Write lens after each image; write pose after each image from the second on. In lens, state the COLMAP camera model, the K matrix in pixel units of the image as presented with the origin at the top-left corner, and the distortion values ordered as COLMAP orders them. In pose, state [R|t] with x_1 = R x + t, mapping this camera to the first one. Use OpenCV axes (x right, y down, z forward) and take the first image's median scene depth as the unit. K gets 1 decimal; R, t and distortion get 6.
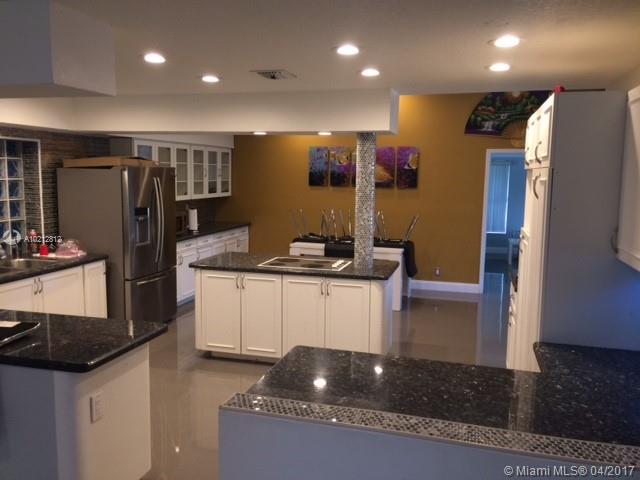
lens RADIAL K [[544.3, 0, 319.4], [0, 544.3, 242.0], [0, 0, 1]] dist [0.060141, -0.064021]
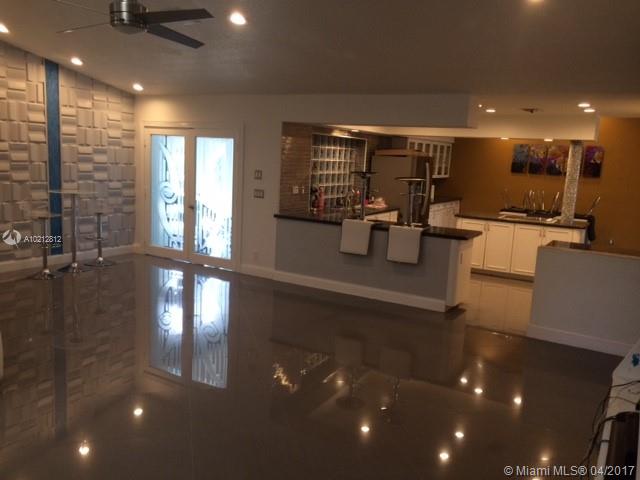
lens RADIAL K [[544.3, 0, 320.2], [0, 544.3, 242.7], [0, 0, 1]] dist [0.060141, -0.064021]
pose [[0.965172, 0.077098, -0.249997, -0.136872], [-0.070767, 0.996905, 0.034229, 0.064636], [0.251862, -0.015346, 0.967641, -0.494358]]
